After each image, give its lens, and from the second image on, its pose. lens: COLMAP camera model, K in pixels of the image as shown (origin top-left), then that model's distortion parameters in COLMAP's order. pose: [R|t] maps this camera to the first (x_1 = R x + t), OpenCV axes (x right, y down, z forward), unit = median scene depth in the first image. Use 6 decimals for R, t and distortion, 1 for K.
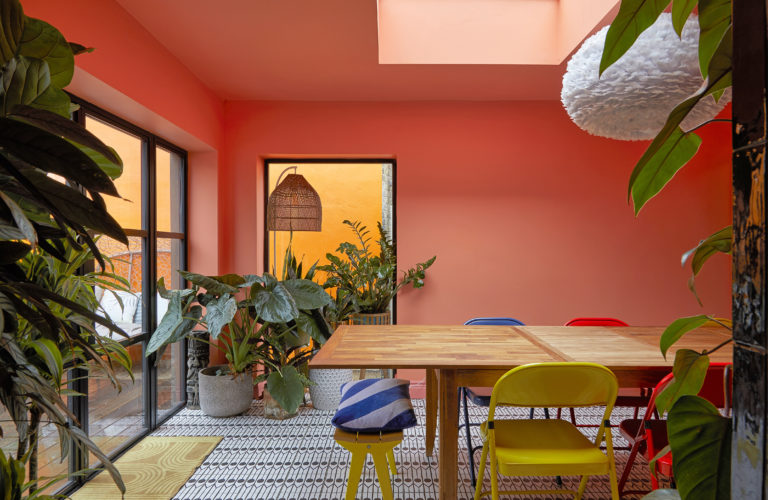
lens RADIAL K [[486.0, 0, 395.5], [0, 486.0, 250.0], [0, 0, 1]] dist [0.002317, 0.001260]
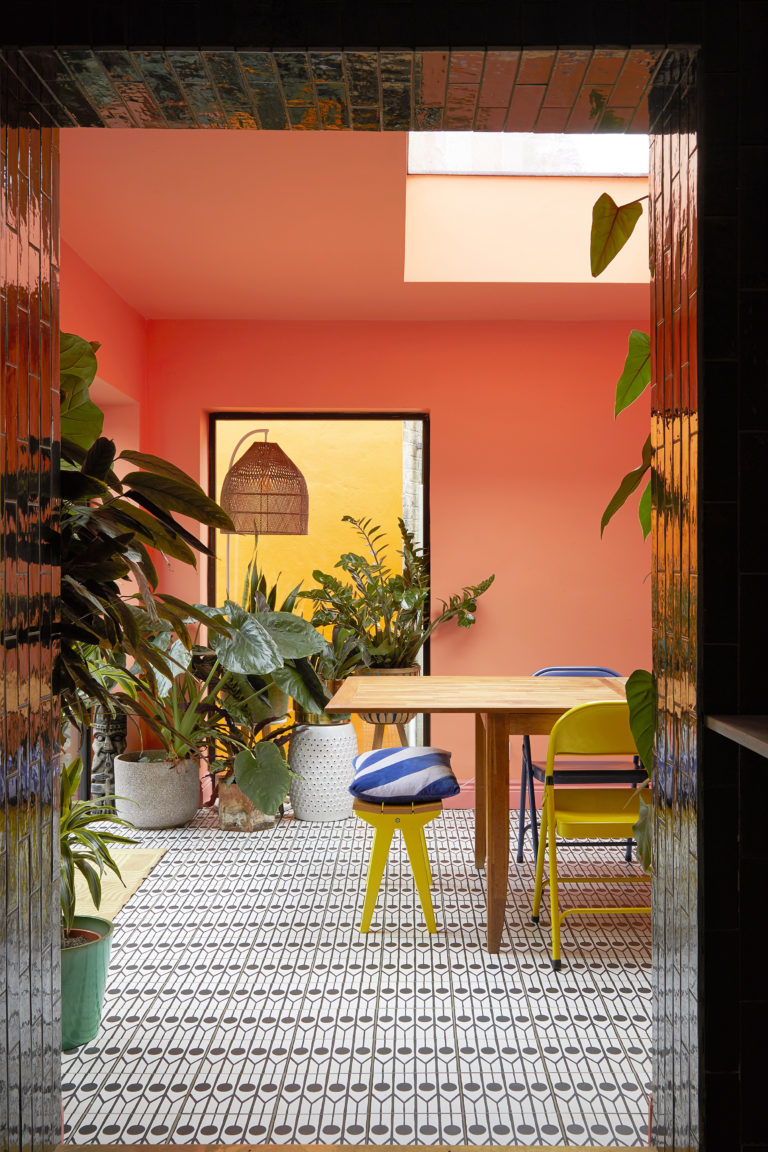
lens RADIAL K [[1191.8, 0, 401.2], [0, 1191.8, 581.7], [0, 0, 1]] dist [0.033162, 0.008903]
pose [[0.999887, 0.003084, -0.014729, -0.013918], [-0.002826, 0.999843, 0.017503, -0.006041], [0.014780, -0.017460, 0.999738, -0.573490]]
